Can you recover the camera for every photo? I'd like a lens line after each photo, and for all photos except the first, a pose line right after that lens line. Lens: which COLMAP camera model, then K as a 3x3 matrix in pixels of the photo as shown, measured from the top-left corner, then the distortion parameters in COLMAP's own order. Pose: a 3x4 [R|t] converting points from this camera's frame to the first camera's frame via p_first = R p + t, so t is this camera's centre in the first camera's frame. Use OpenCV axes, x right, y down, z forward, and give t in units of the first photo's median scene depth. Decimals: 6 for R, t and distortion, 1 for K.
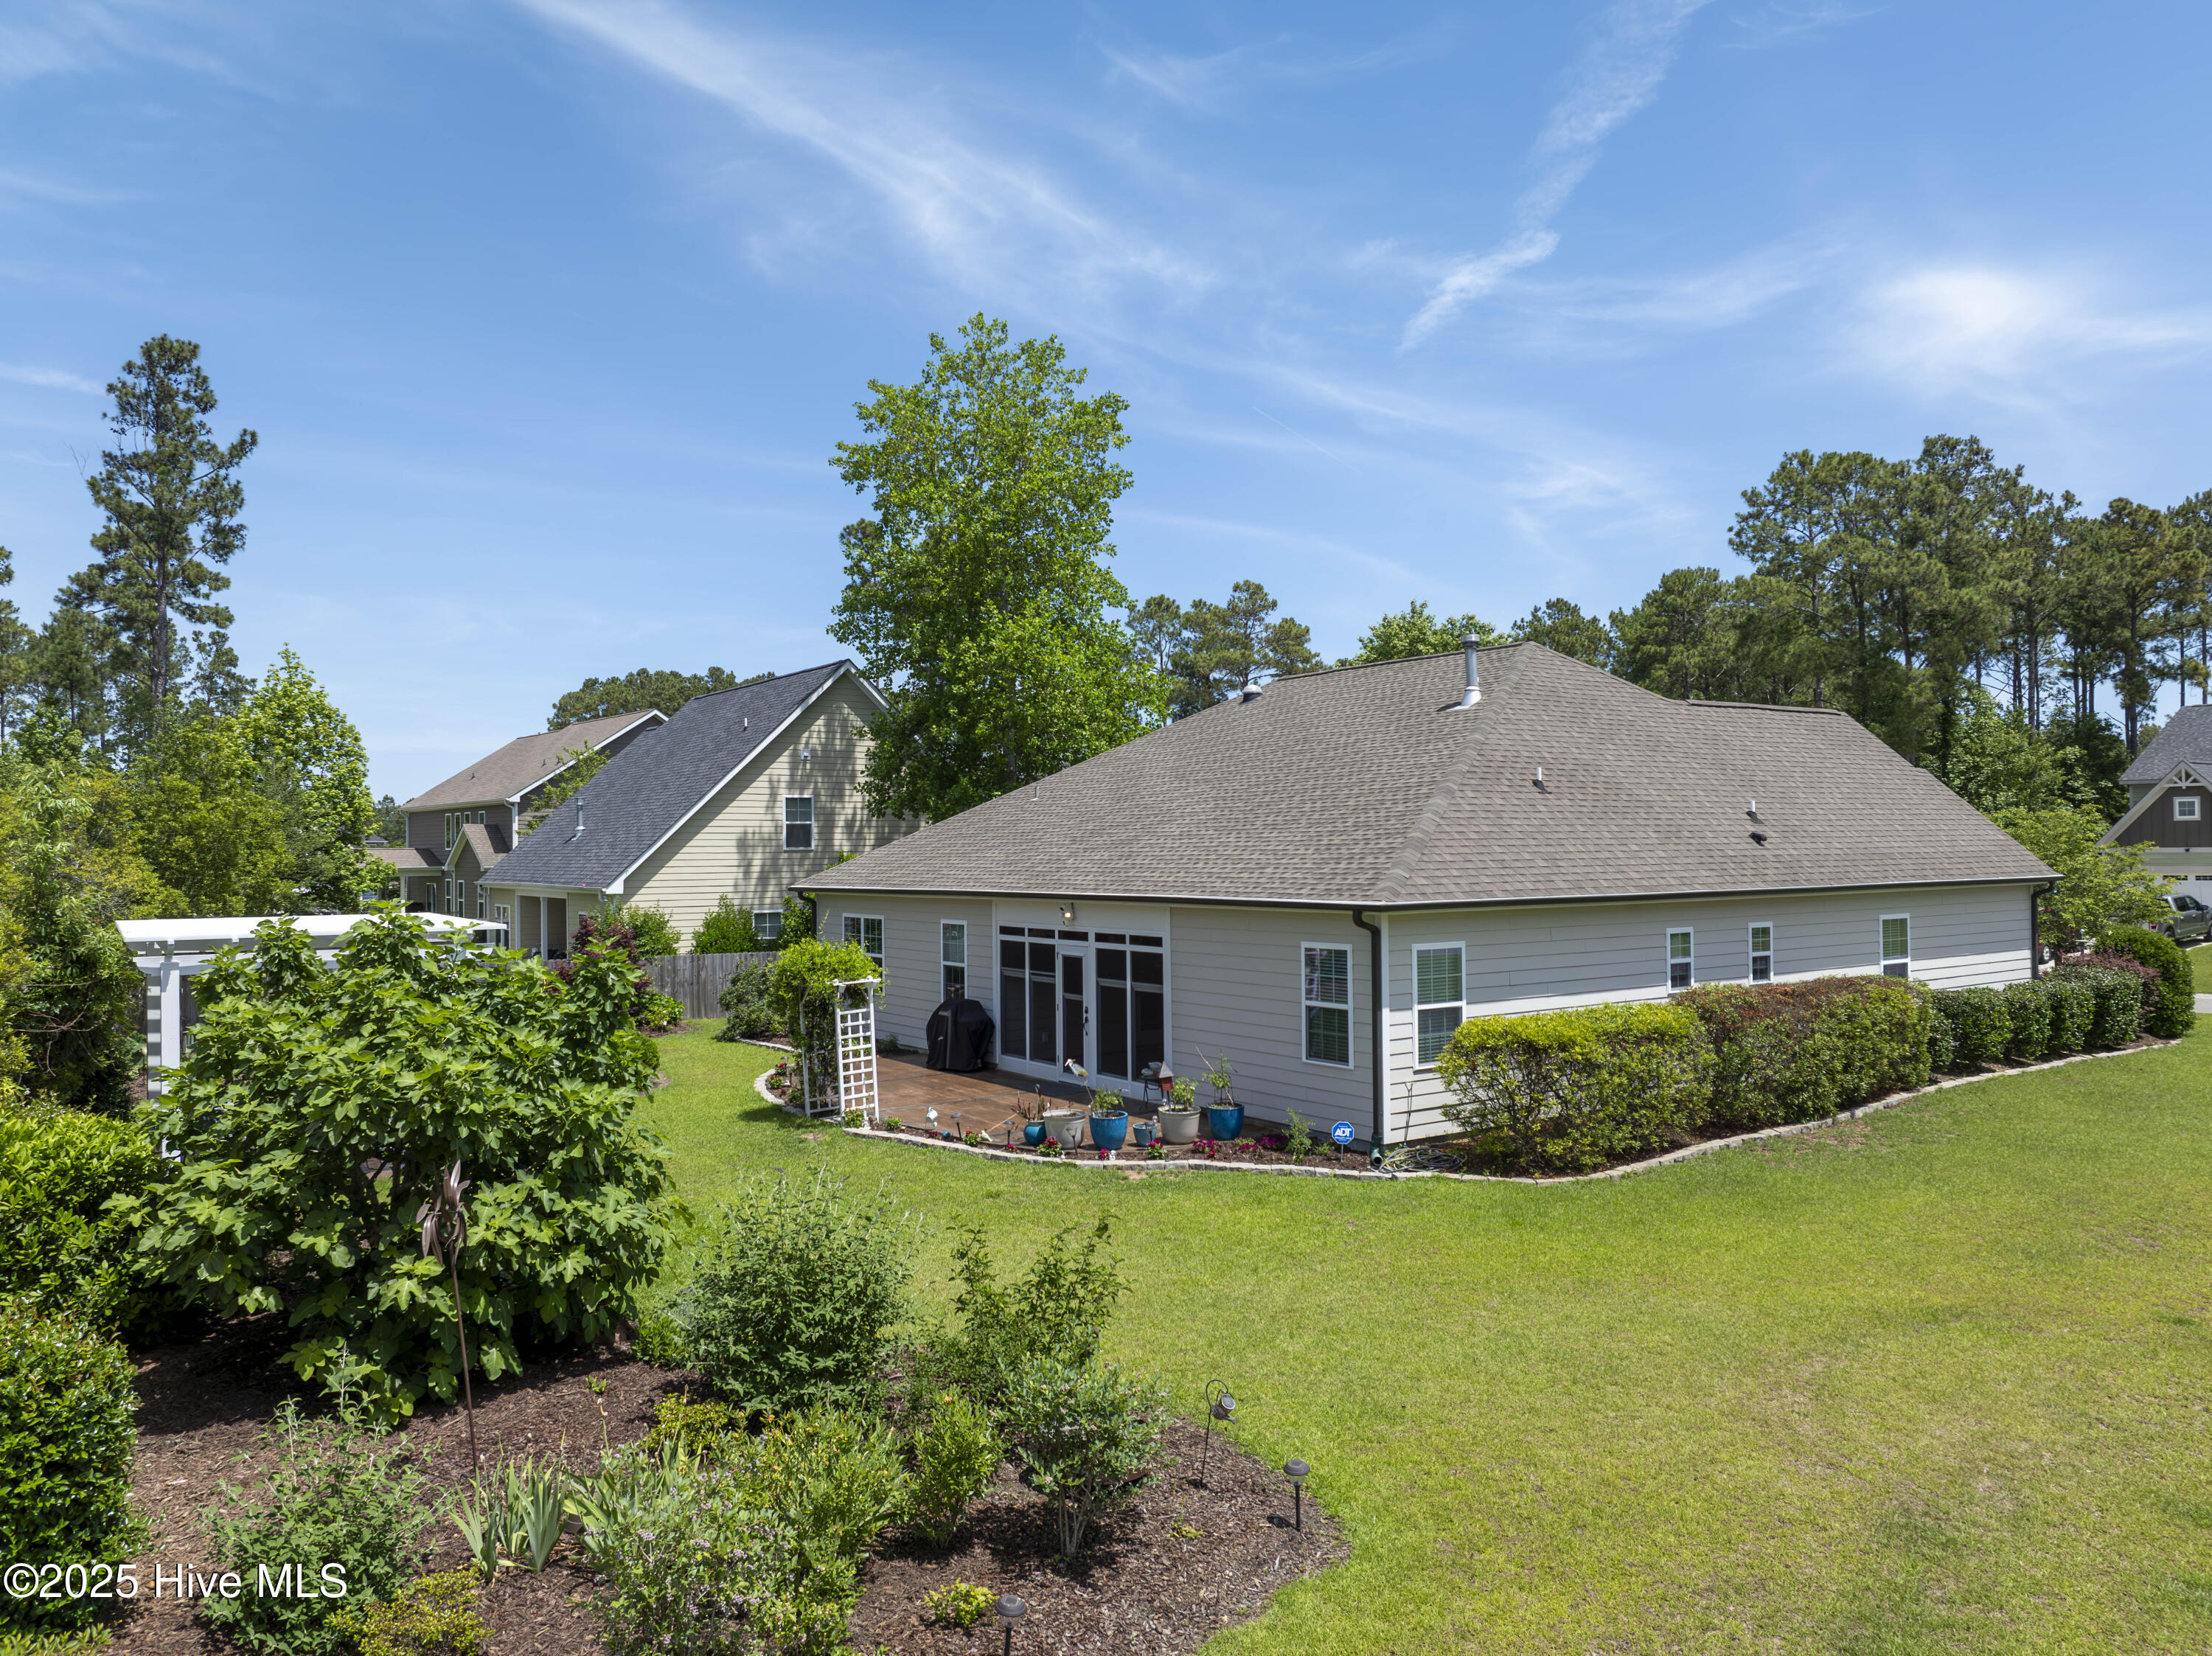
lens RADIAL K [[1561.1, 0, 1108.3], [0, 1561.1, 819.8], [0, 0, 1]] dist [-0.038775, 0.002667]
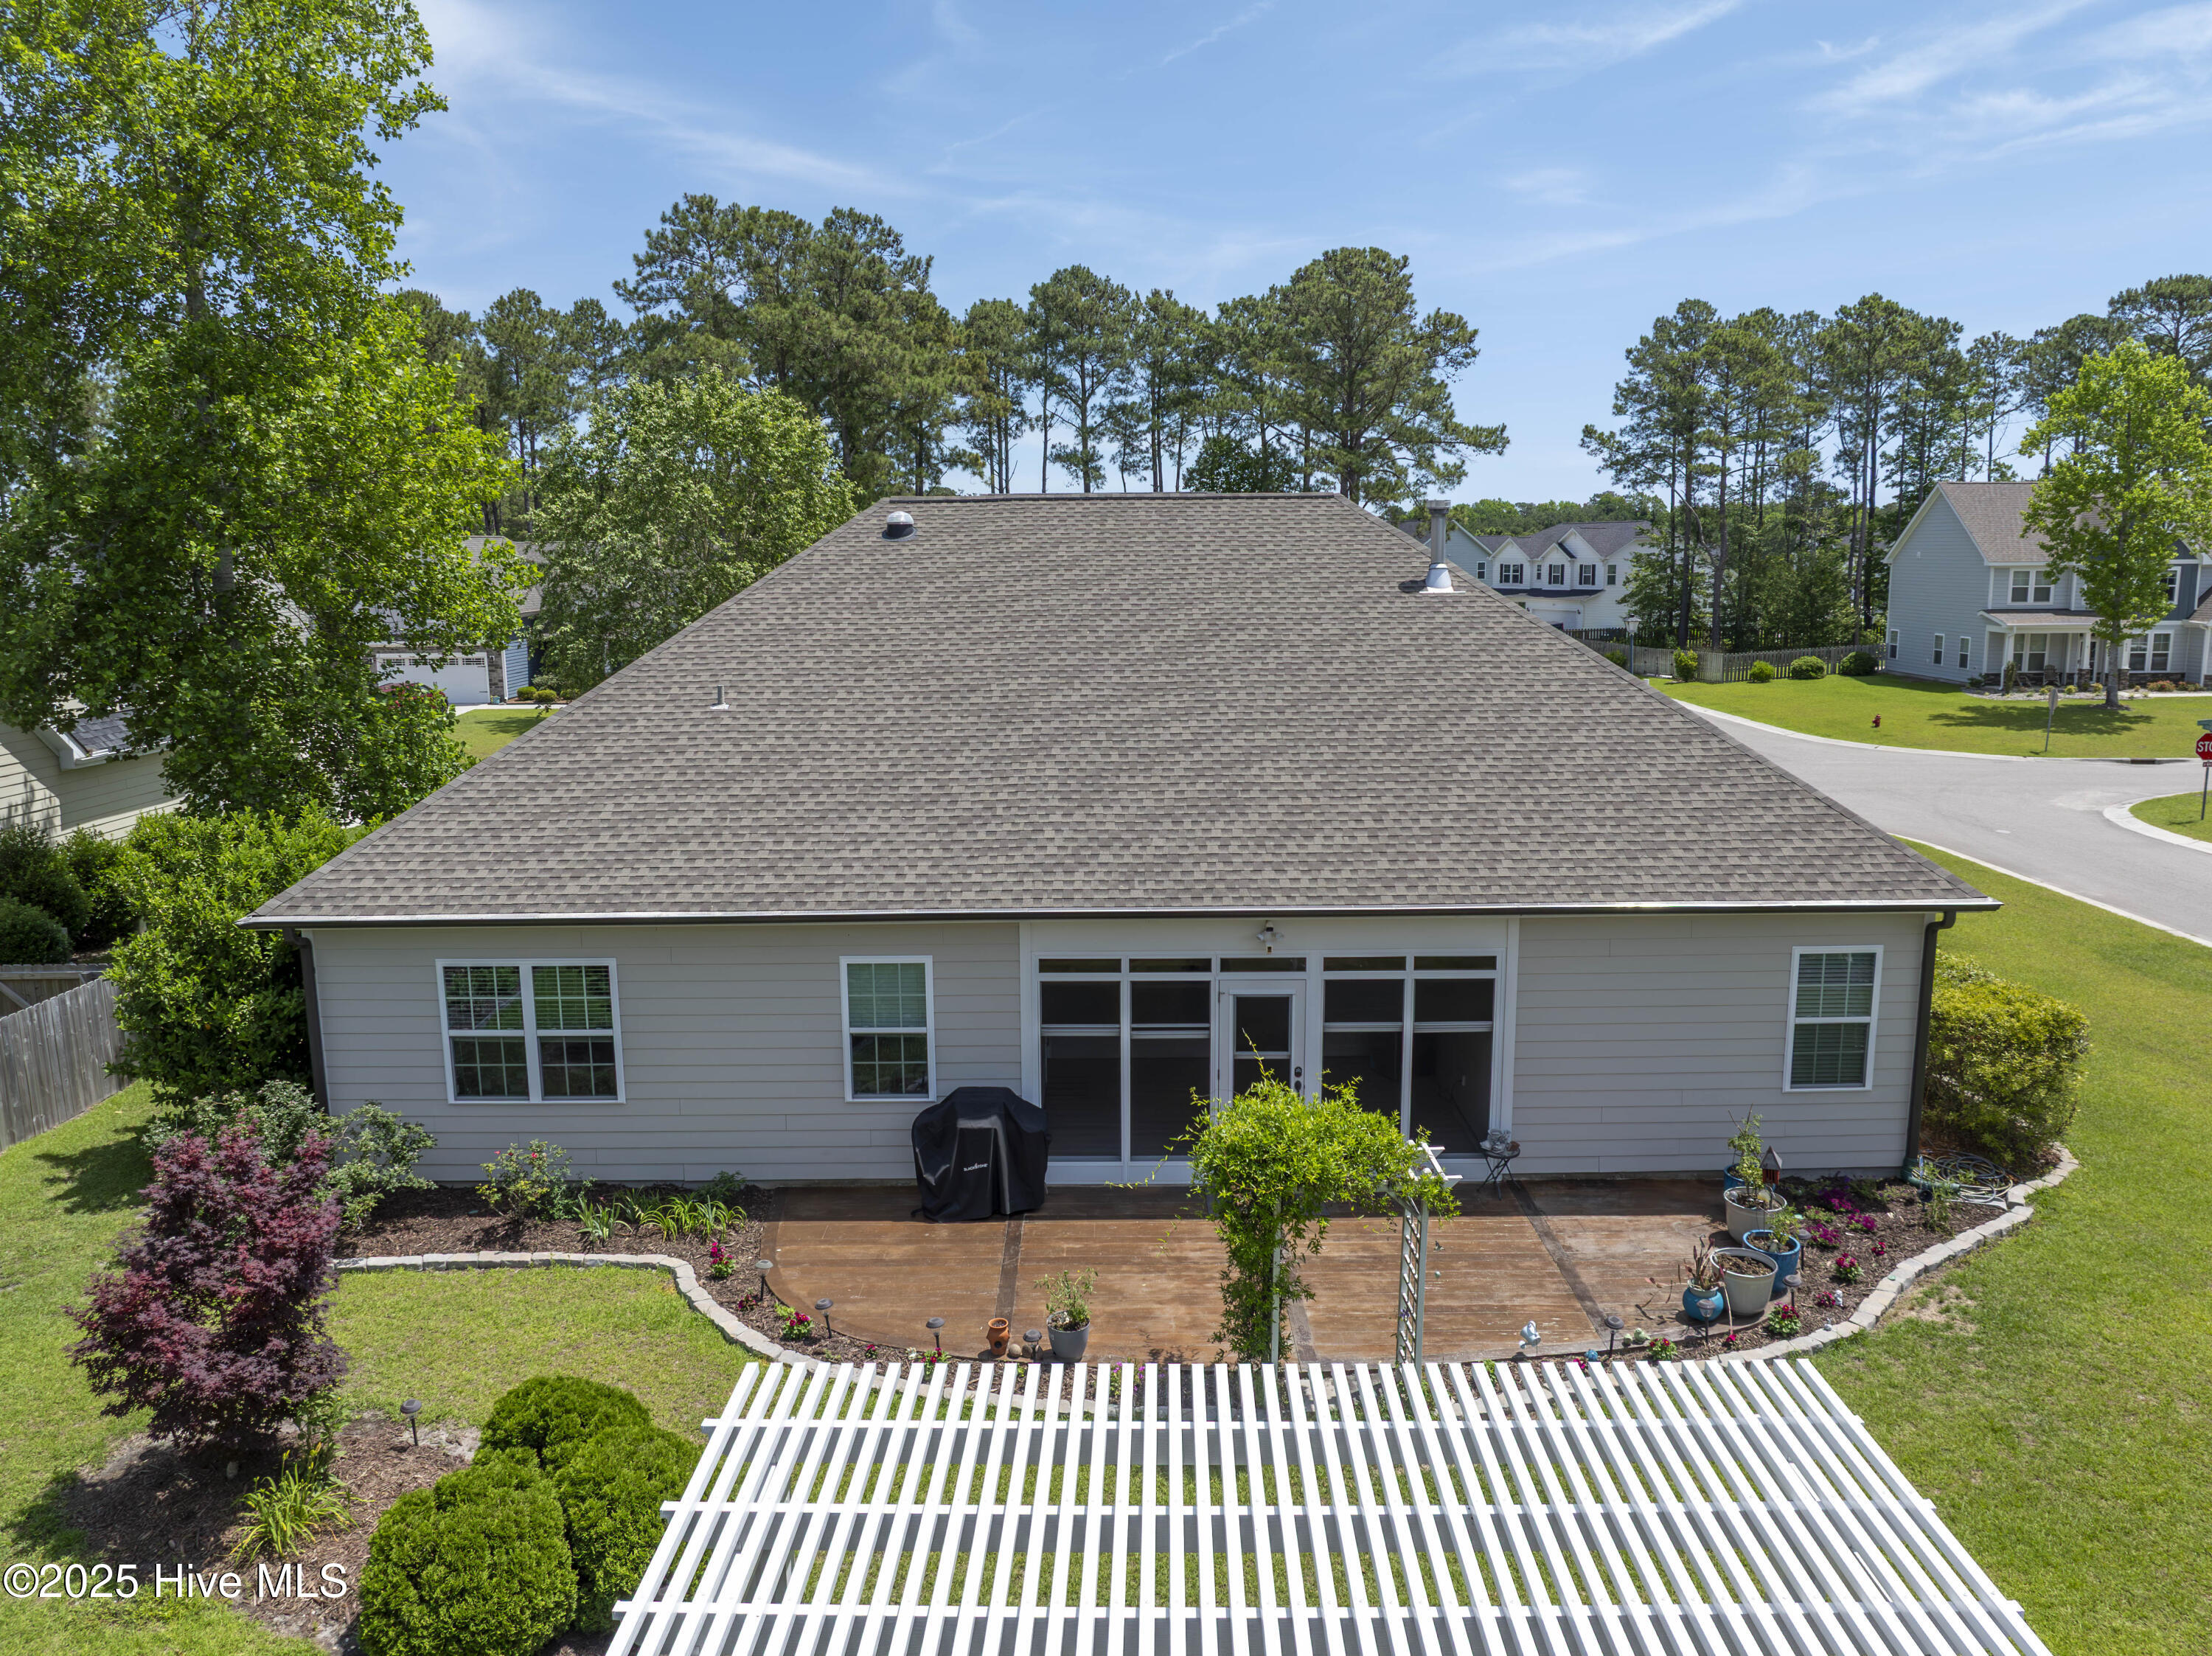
lens RADIAL K [[1560.9, 0, 1114.7], [0, 1560.9, 820.2], [0, 0, 1]] dist [-0.031423, -0.008610]
pose [[0.567720, -0.133238, 0.812368, -0.563791], [-0.012261, 0.985337, 0.170176, -0.092095], [-0.823130, -0.106573, 0.557762, 0.684448]]
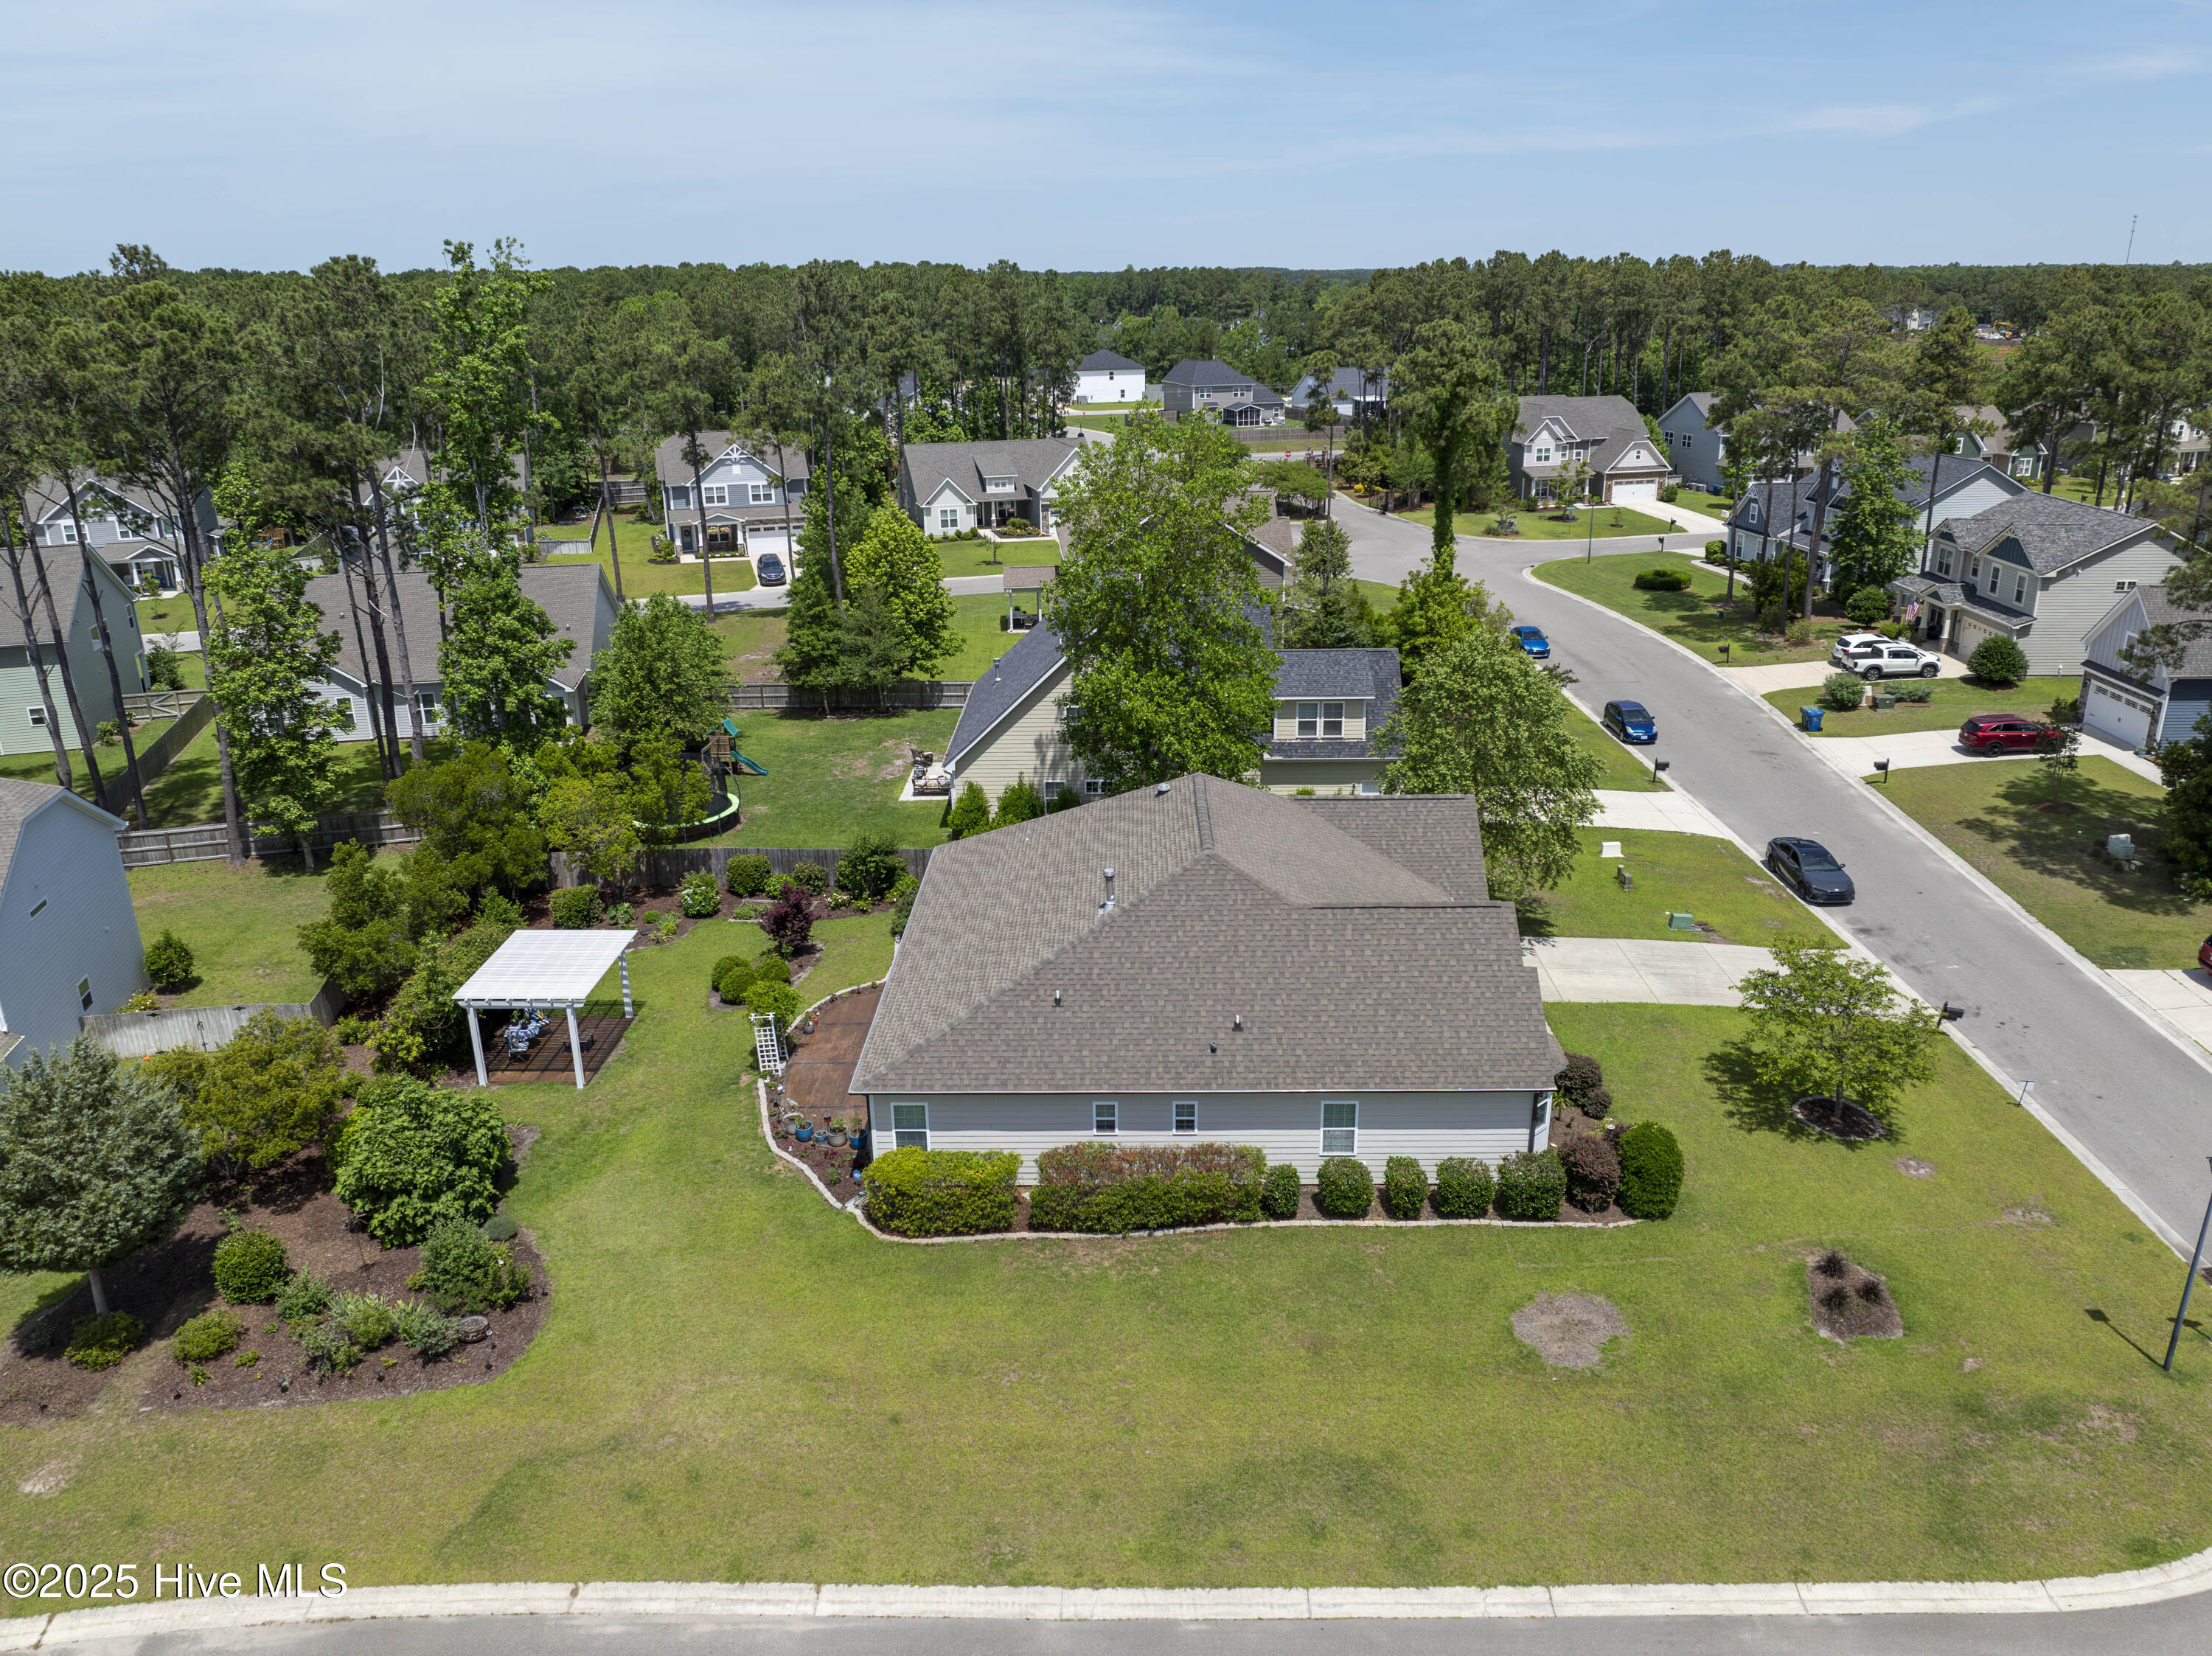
lens RADIAL K [[1561.1, 0, 1108.3], [0, 1561.1, 819.8], [0, 0, 1]] dist [-0.038775, 0.002667]
pose [[0.814262, 0.192218, -0.547749, 1.129846], [0.015710, 0.935944, 0.351799, -0.751294], [0.580284, -0.295061, 0.759084, -0.207576]]
